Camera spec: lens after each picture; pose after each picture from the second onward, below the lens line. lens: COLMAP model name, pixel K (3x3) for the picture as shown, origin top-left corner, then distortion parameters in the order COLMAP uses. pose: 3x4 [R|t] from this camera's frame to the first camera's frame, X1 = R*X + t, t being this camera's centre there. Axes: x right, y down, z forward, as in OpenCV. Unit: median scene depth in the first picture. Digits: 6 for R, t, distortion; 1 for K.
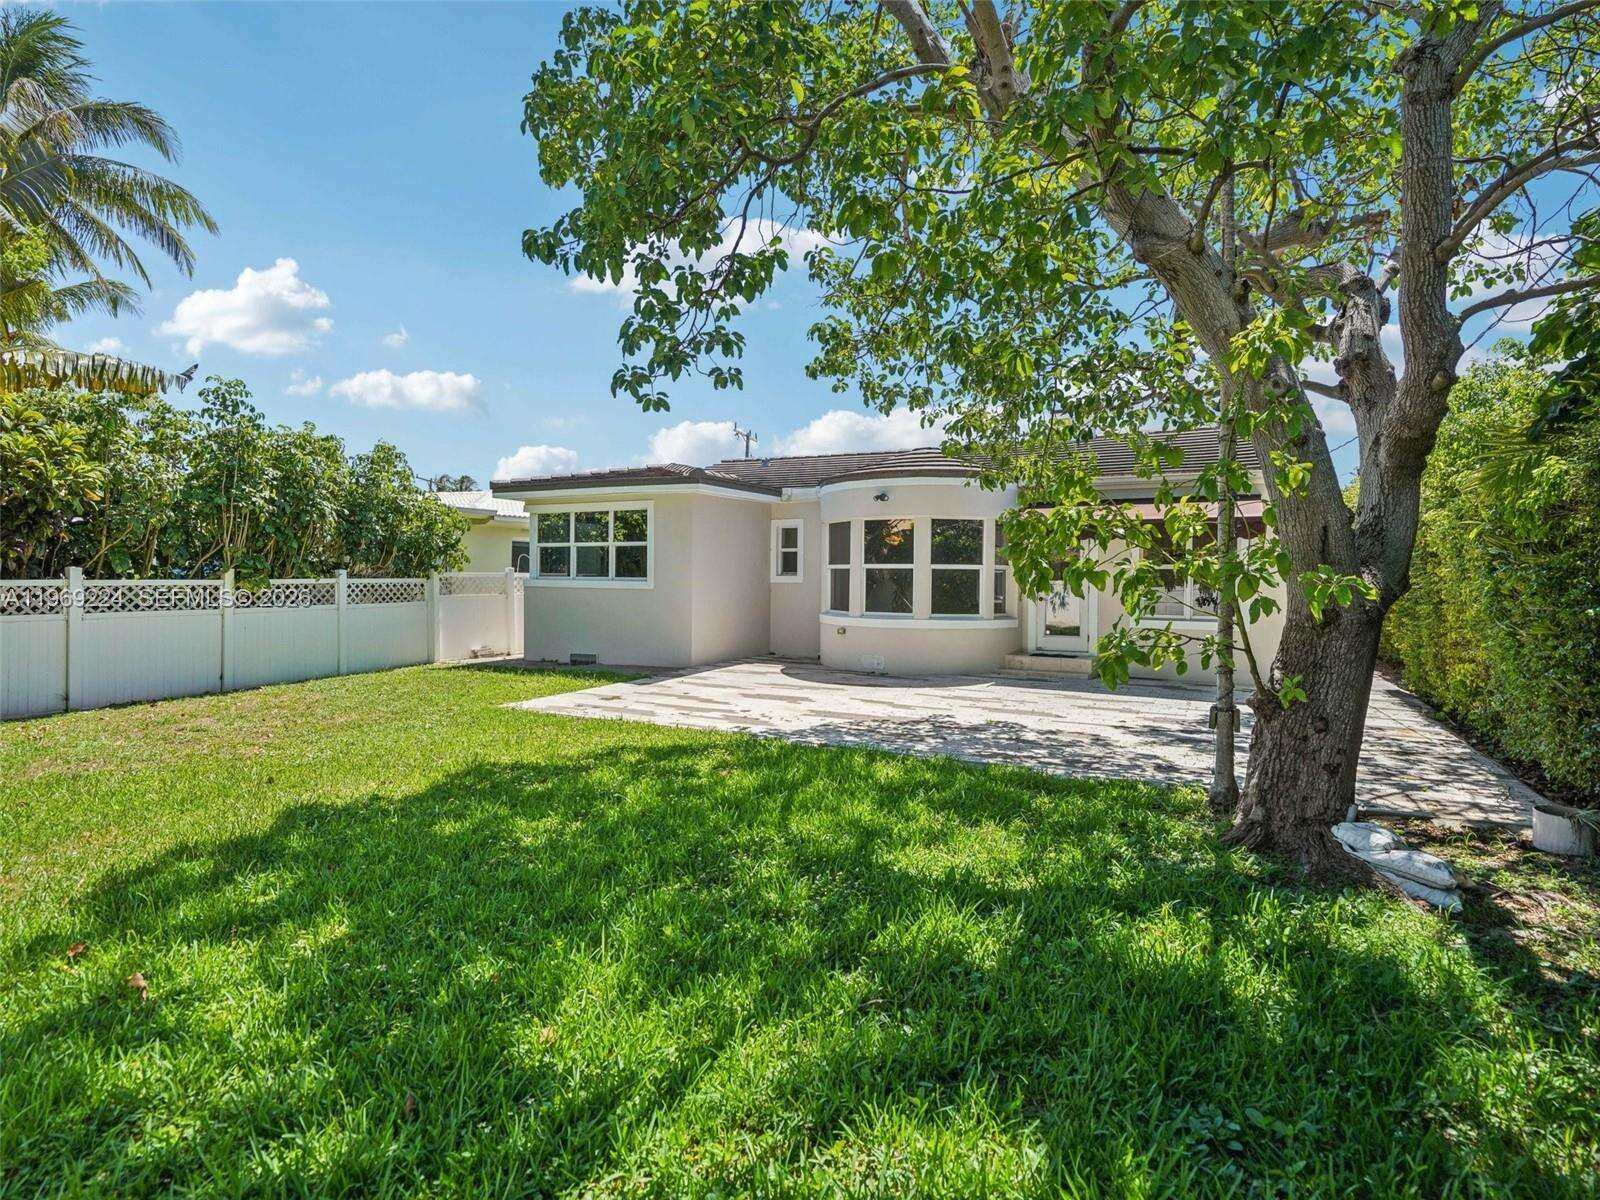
lens RADIAL K [[822.4, 0, 800.6], [0, 822.4, 589.5], [0, 0, 1]] dist [-0.005630, 0.003284]
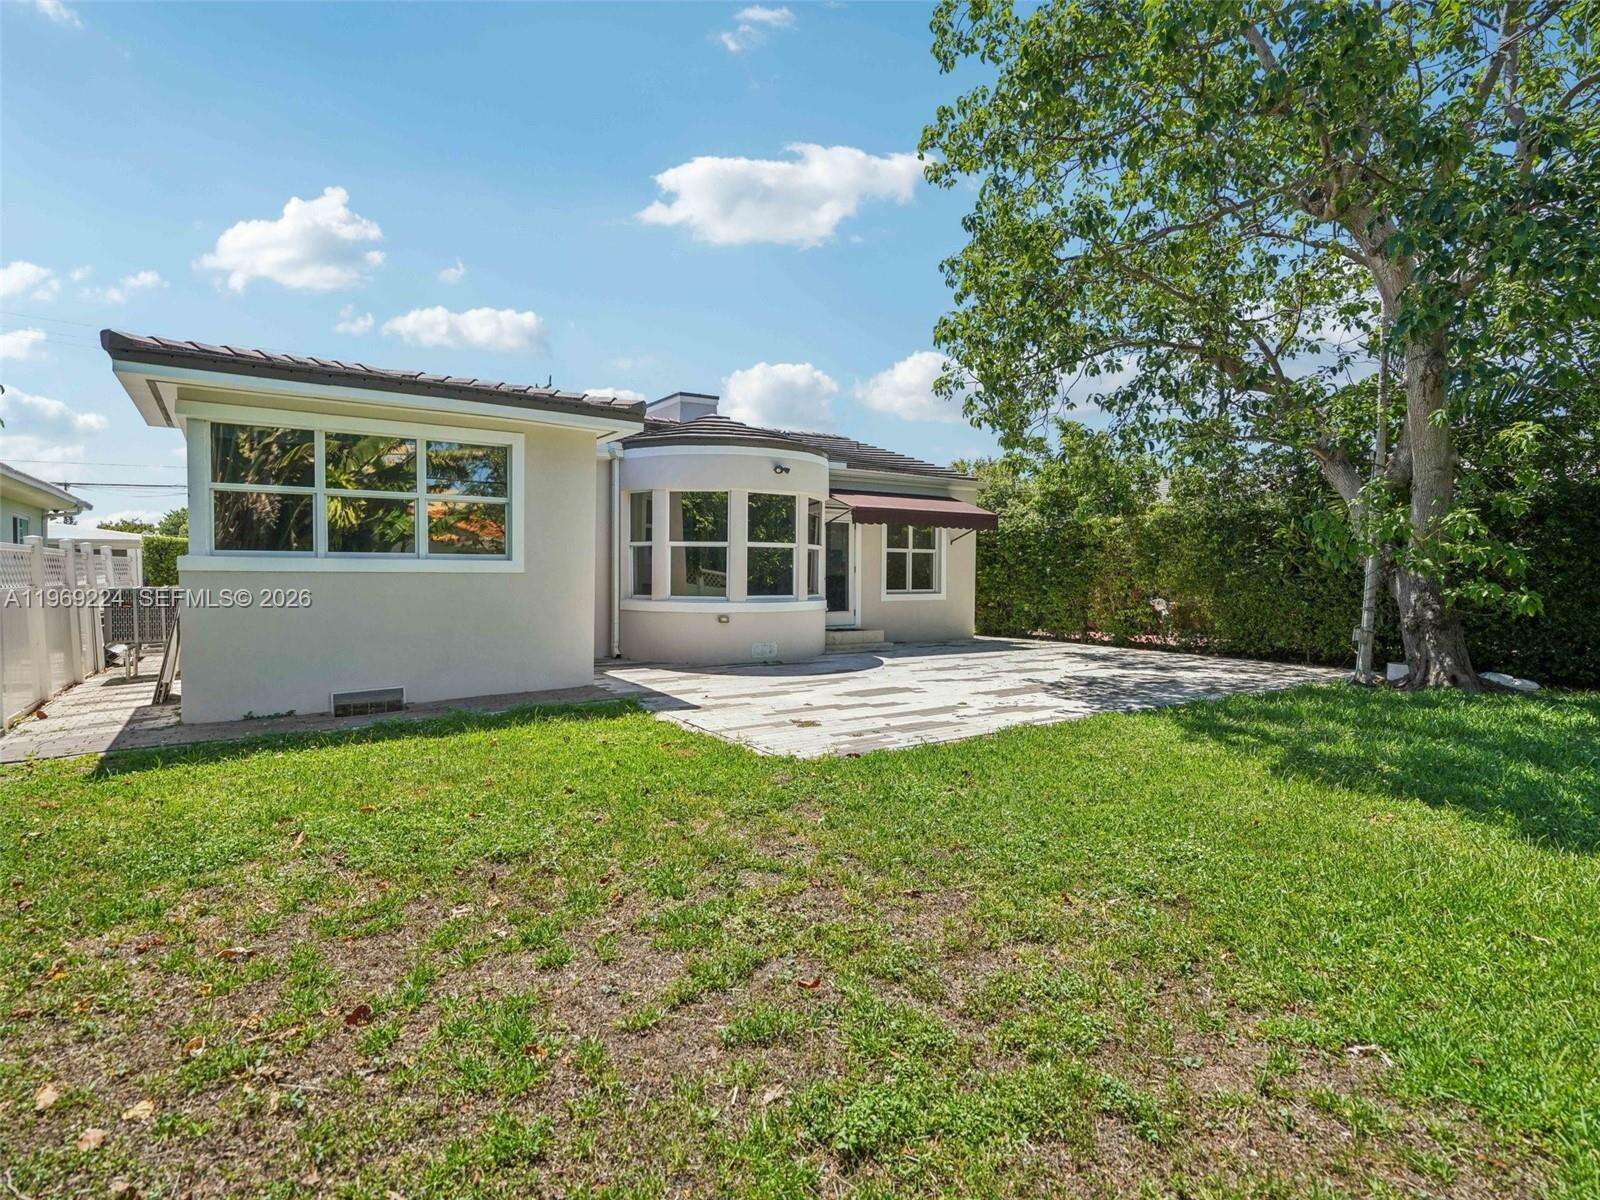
lens RADIAL K [[822.4, 0, 800.6], [0, 822.4, 589.5], [0, 0, 1]] dist [-0.005630, 0.003284]
pose [[0.467893, -0.028724, 0.883318, -0.628440], [0.012579, 0.999587, 0.025842, -0.001414], [-0.883695, -0.000980, 0.468061, 0.492218]]
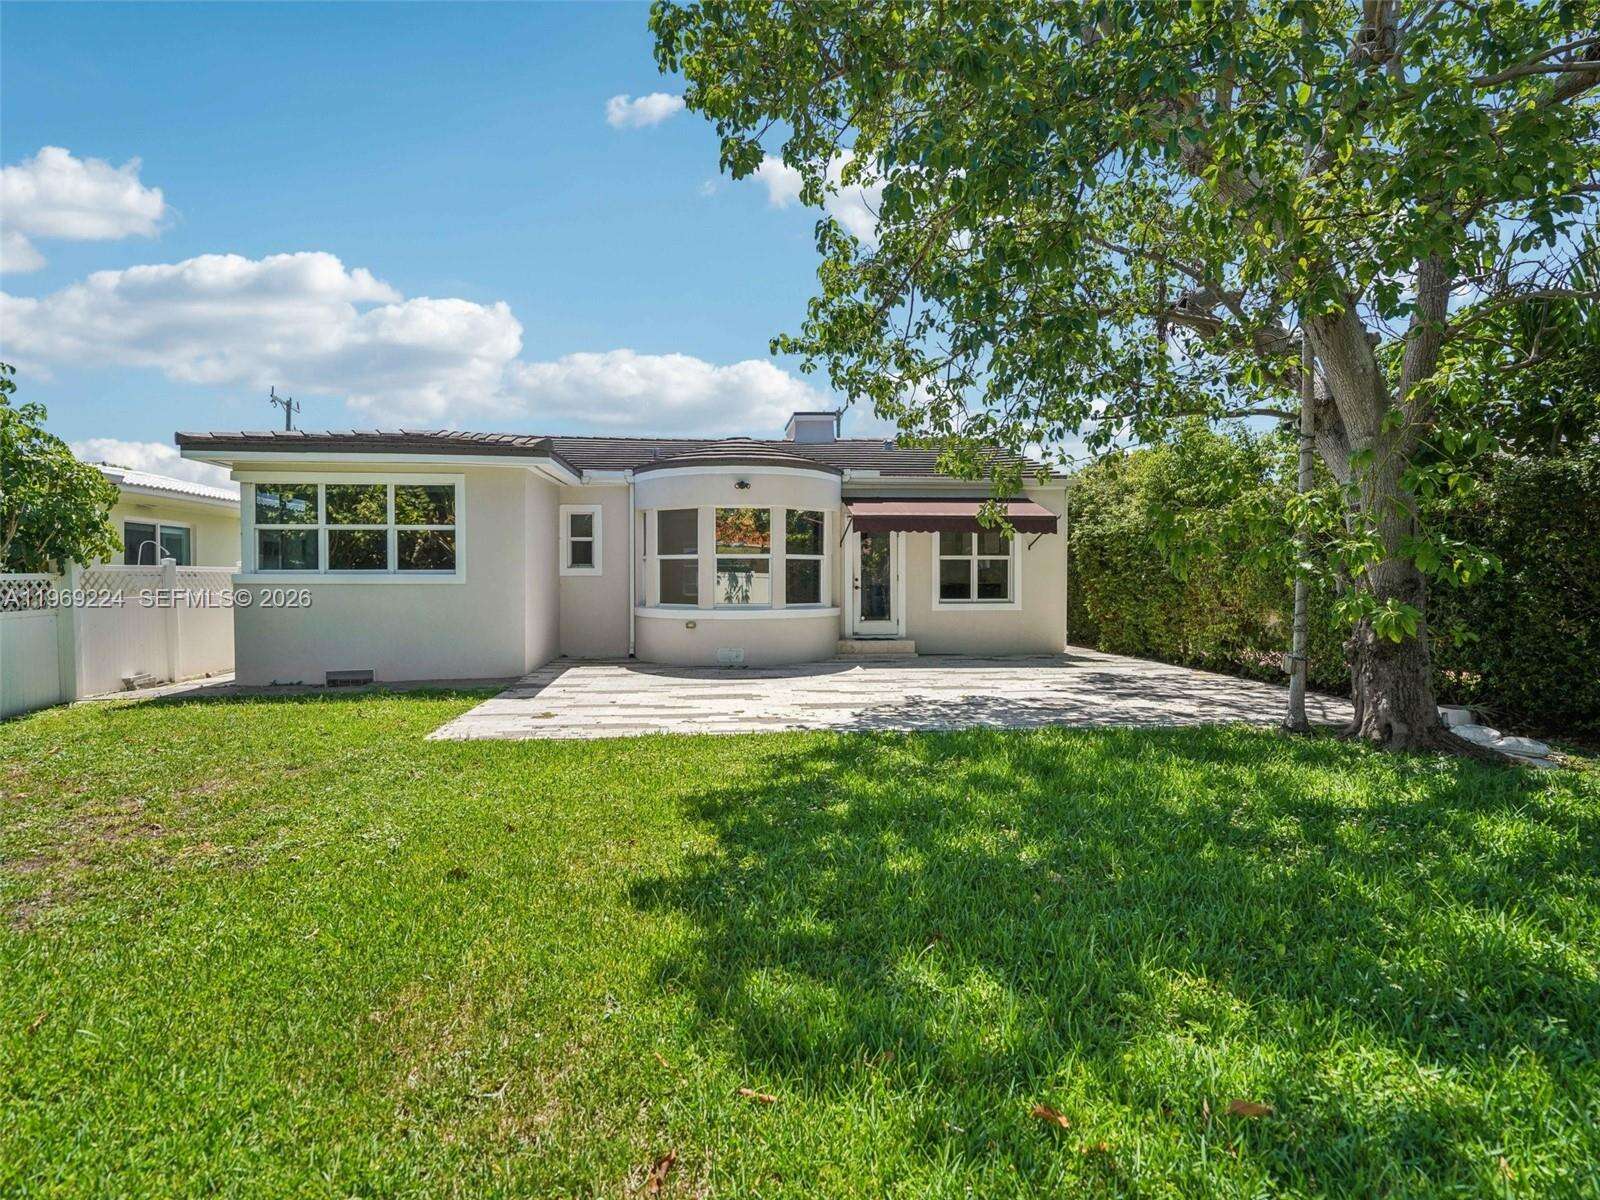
lens RADIAL K [[811.0, 0, 798.6], [0, 811.0, 610.1], [0, 0, 1]] dist [-0.004575, 0.000508]
pose [[0.831867, -0.033062, 0.553989, -0.341343], [0.018060, 0.999308, 0.032520, 0.005074], [-0.554681, -0.017047, 0.831889, 0.145425]]
